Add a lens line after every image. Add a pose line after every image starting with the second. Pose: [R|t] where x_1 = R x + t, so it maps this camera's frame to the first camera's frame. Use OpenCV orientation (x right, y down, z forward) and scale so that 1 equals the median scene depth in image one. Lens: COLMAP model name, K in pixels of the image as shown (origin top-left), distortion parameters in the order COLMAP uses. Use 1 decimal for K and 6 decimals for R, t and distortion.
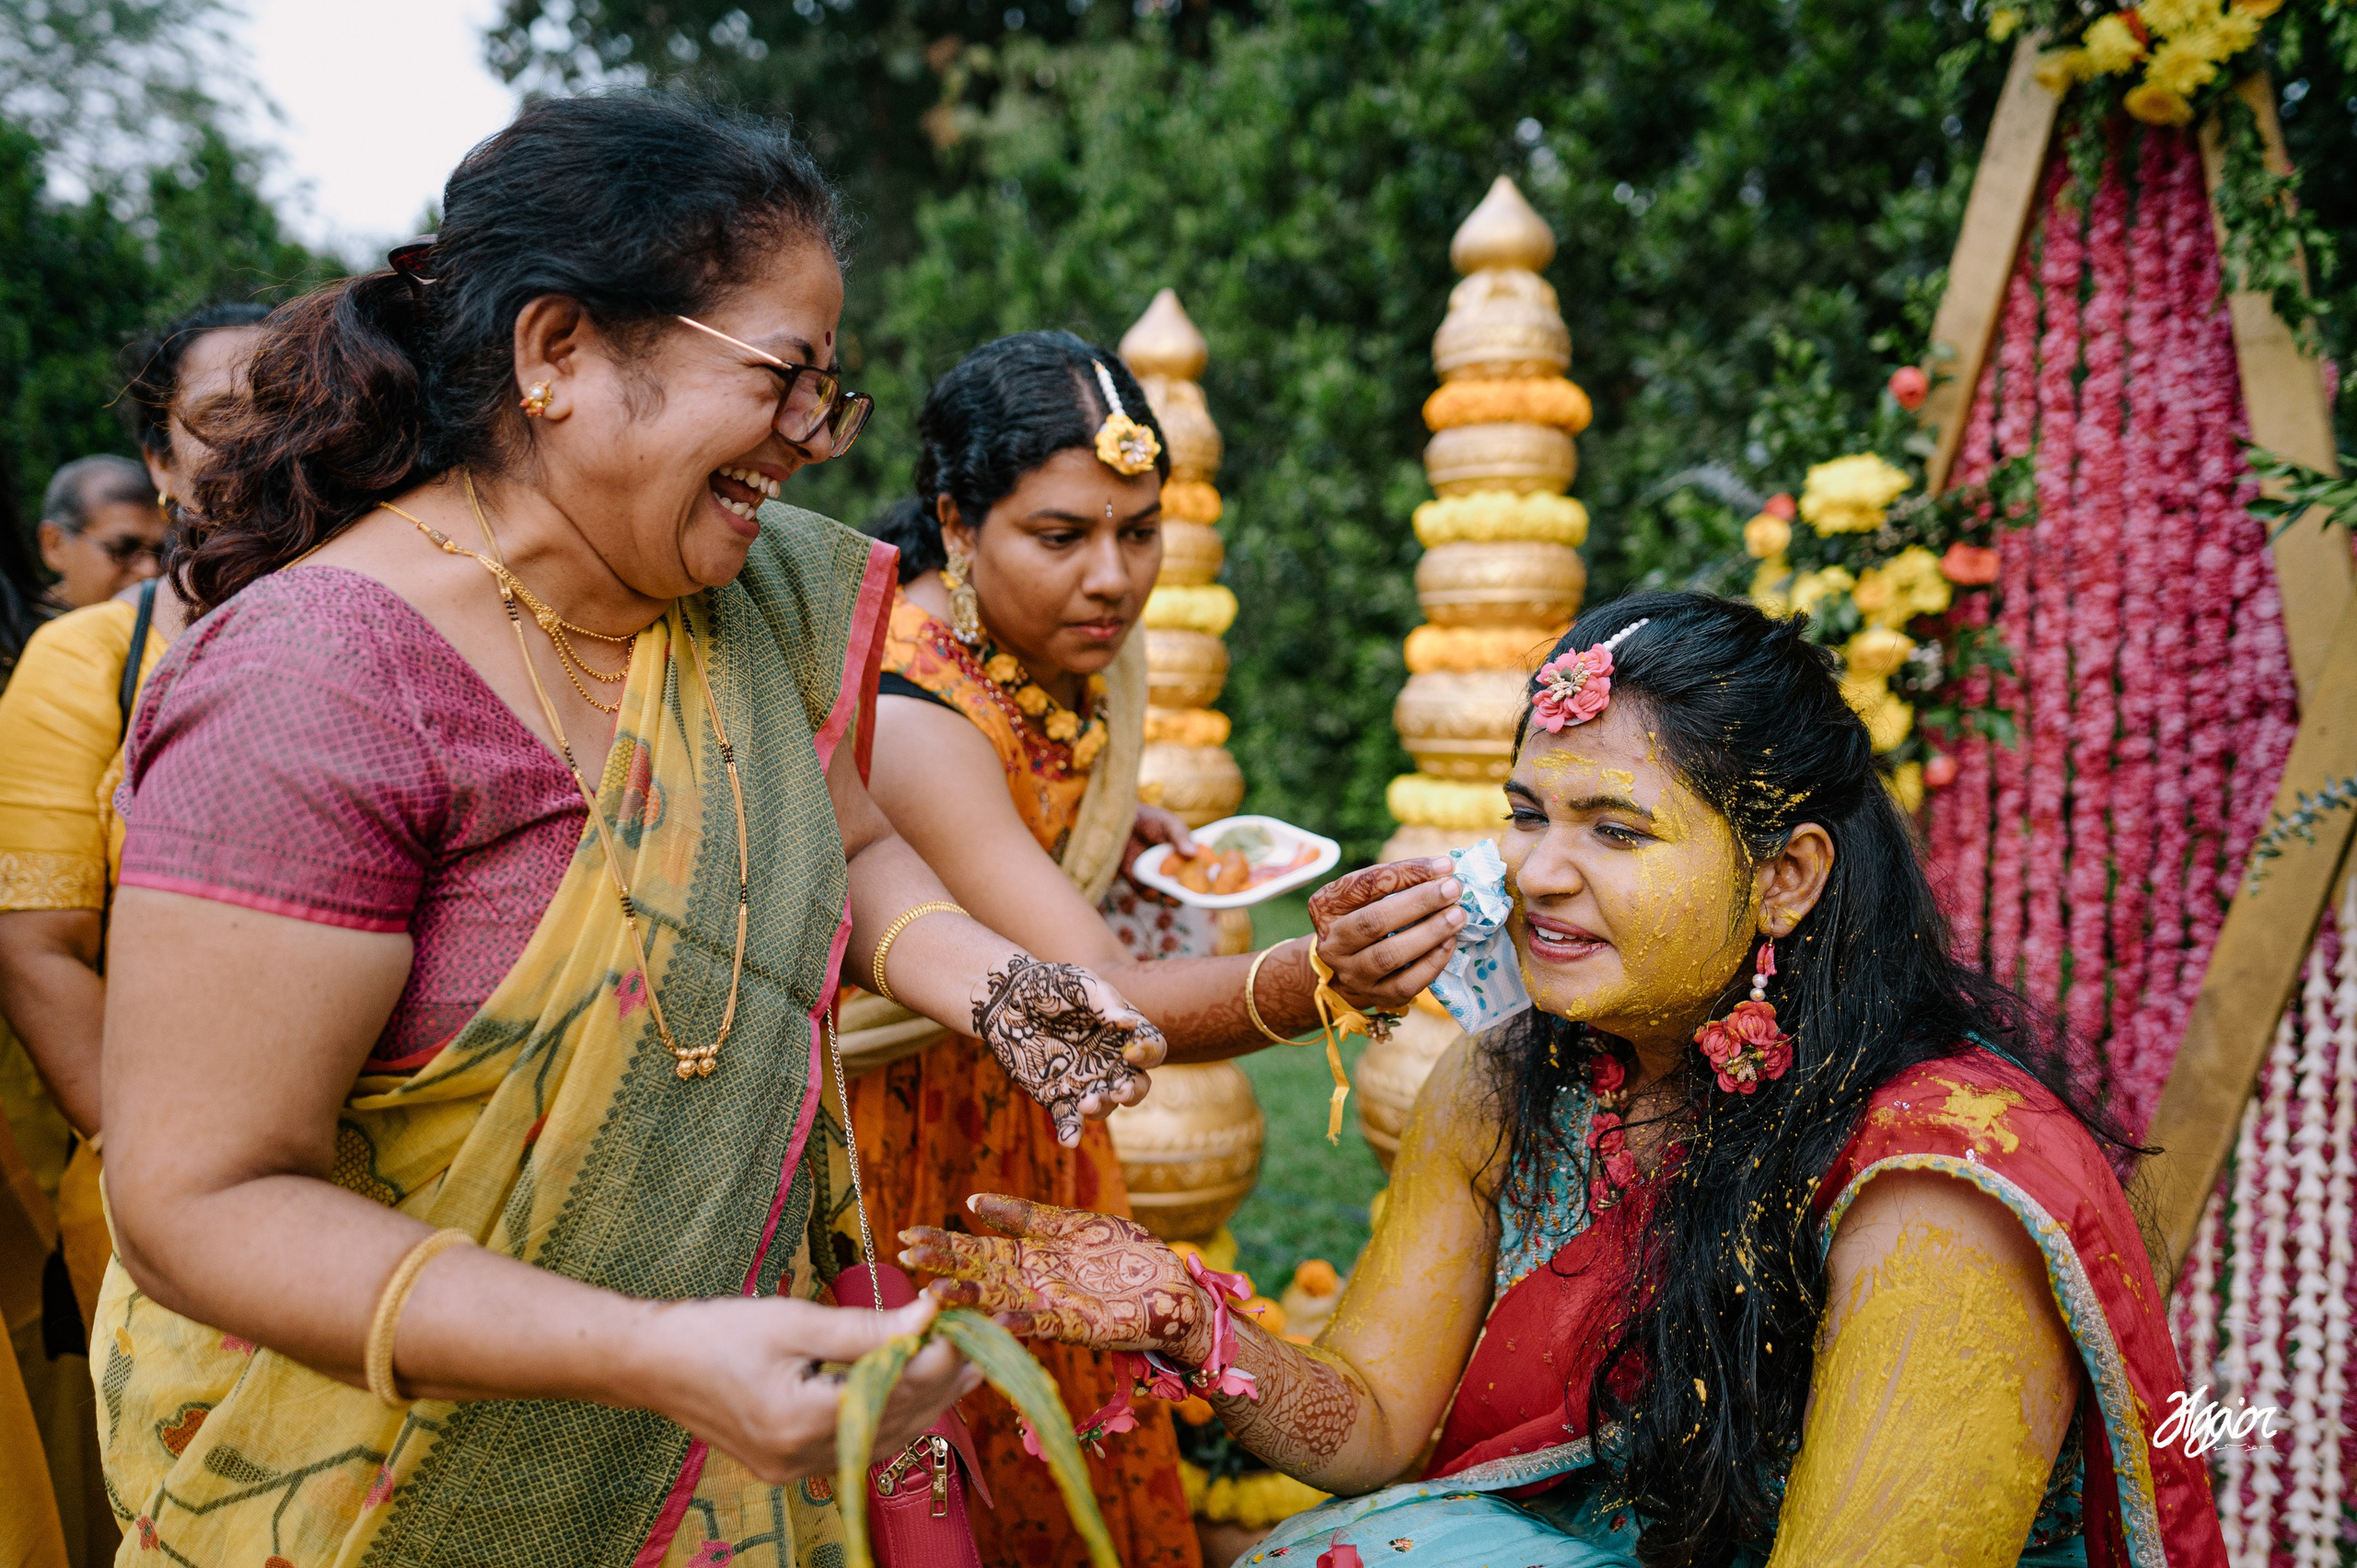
lens RADIAL K [[1621.2, 0, 1170.8], [0, 1621.2, 799.0], [0, 0, 1]] dist [-0.003907, 0.004896]
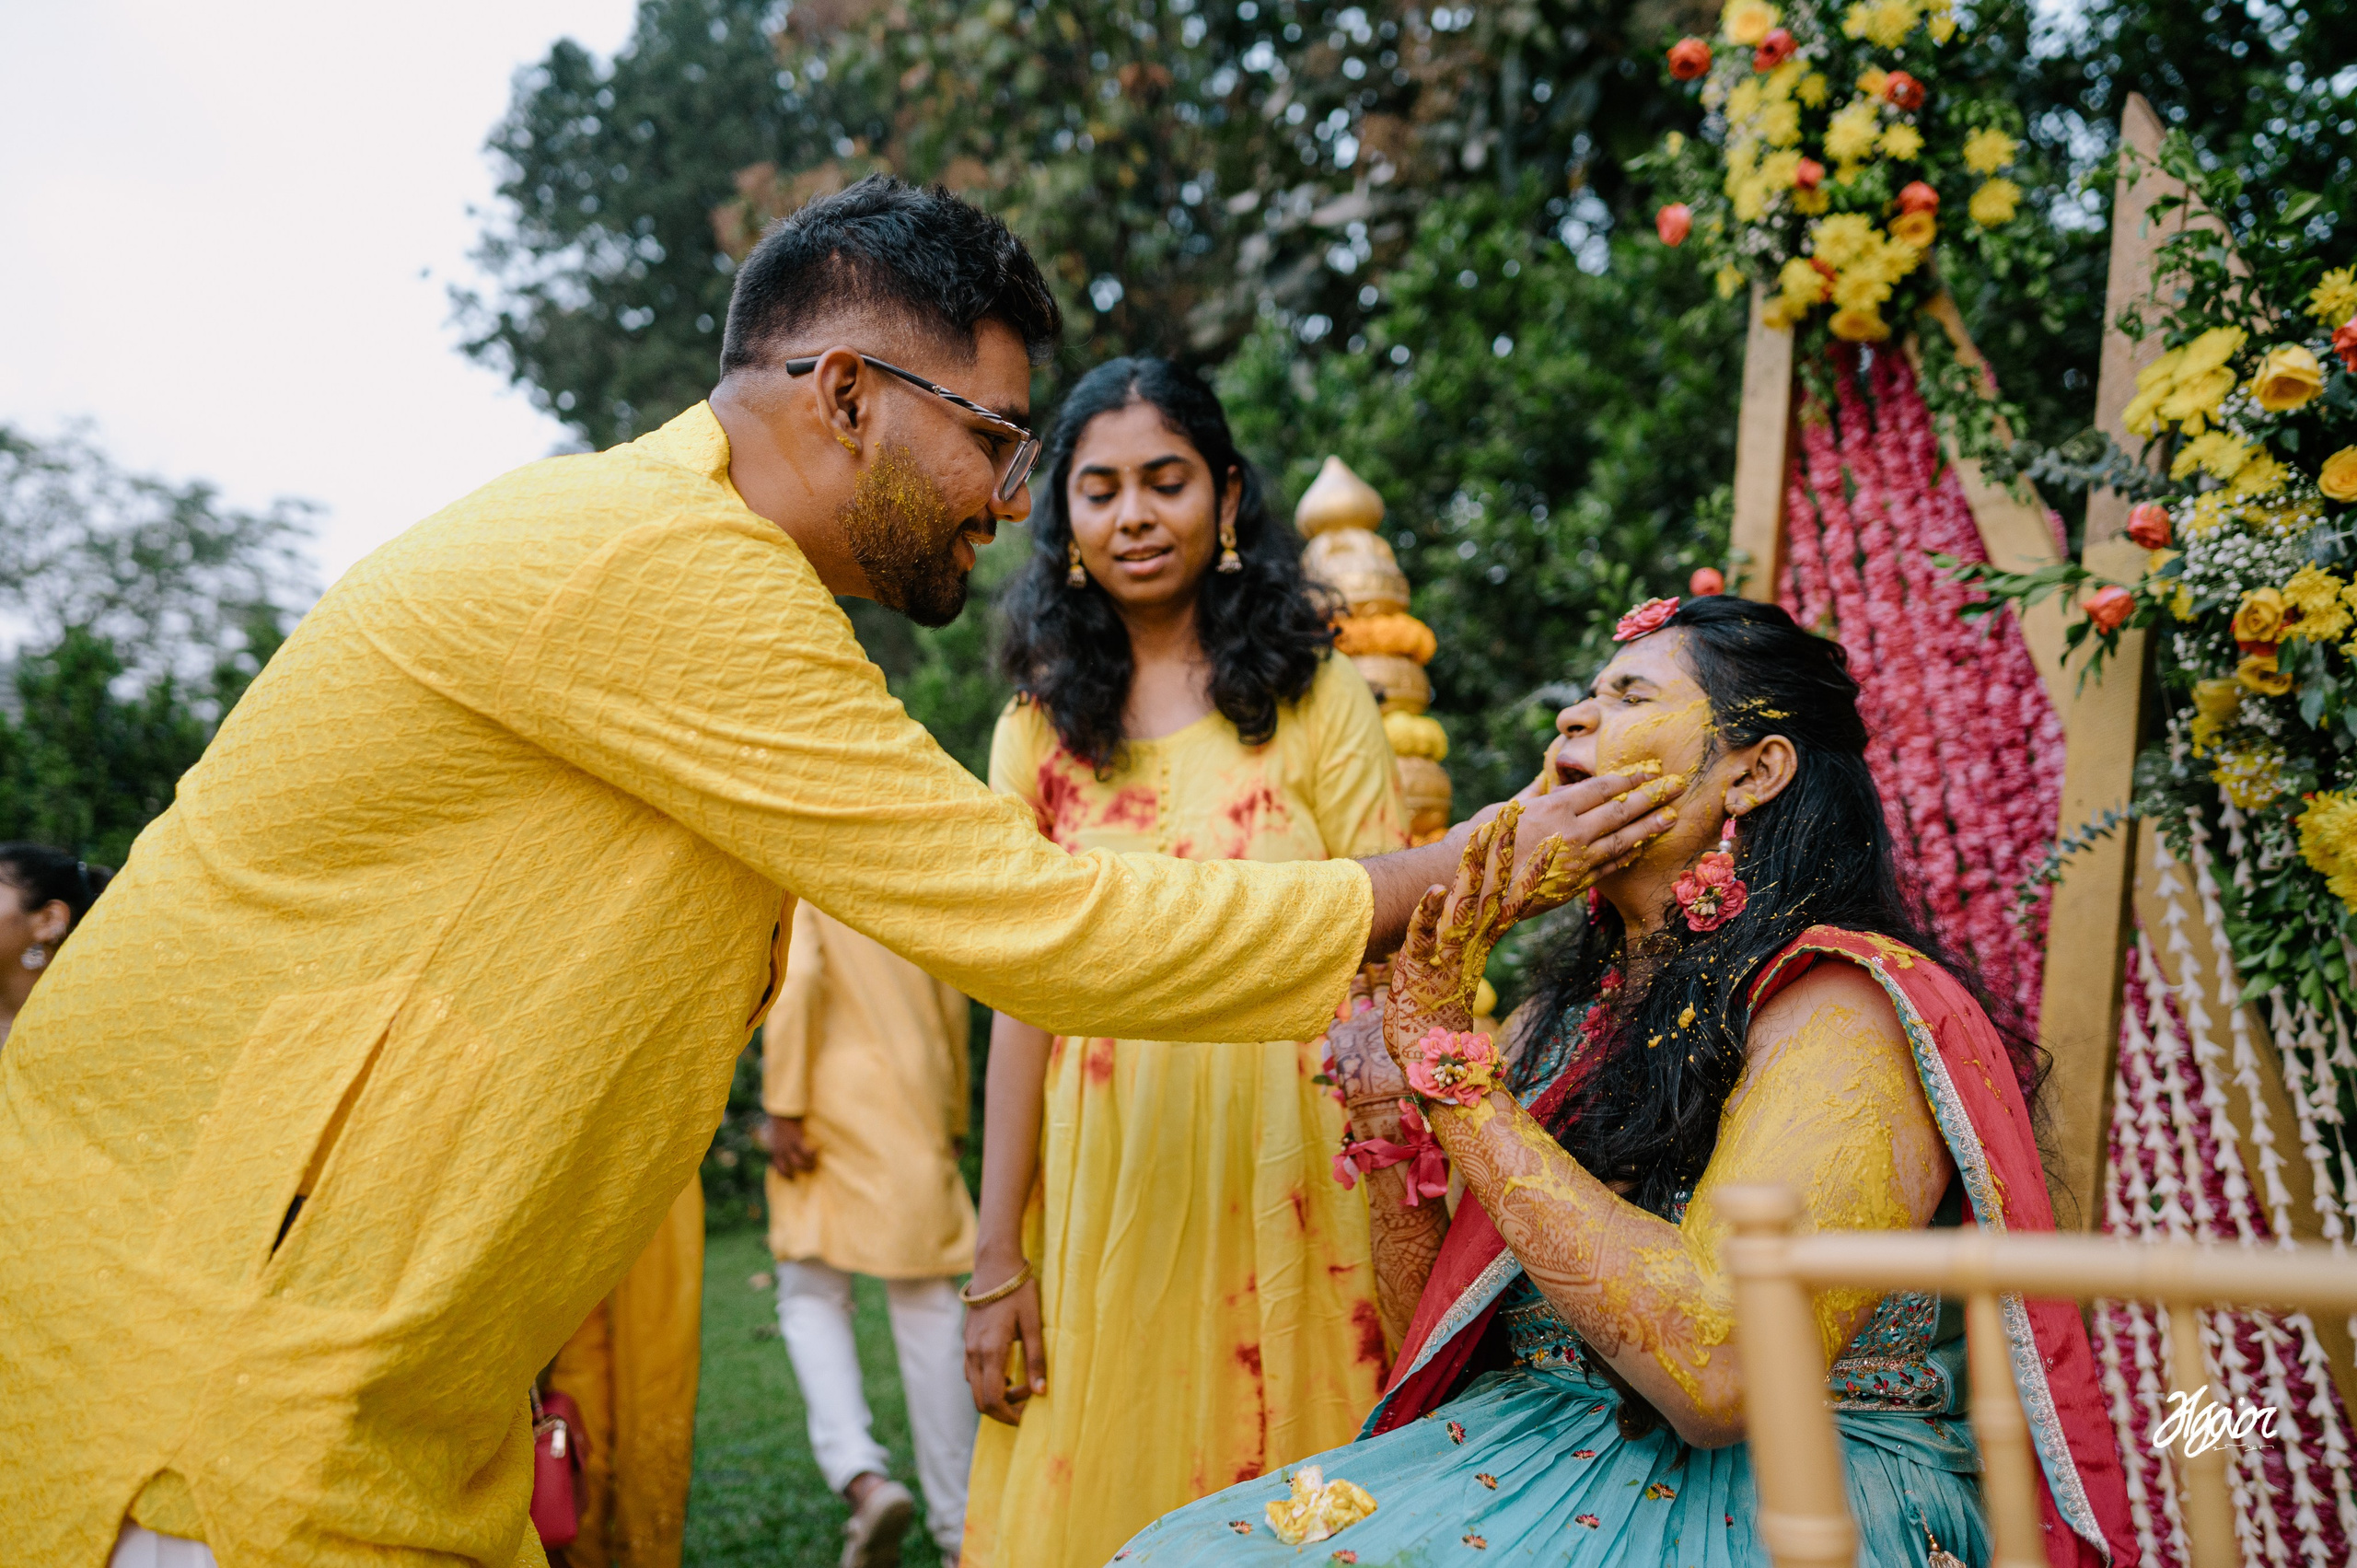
lens RADIAL K [[1621.2, 0, 1170.8], [0, 1621.2, 799.0], [0, 0, 1]] dist [-0.003907, 0.004896]
pose [[0.994837, -0.100649, -0.013039, 0.085895], [0.094663, 0.966546, -0.238387, 0.121021], [0.036596, 0.235922, 0.971083, -0.067886]]
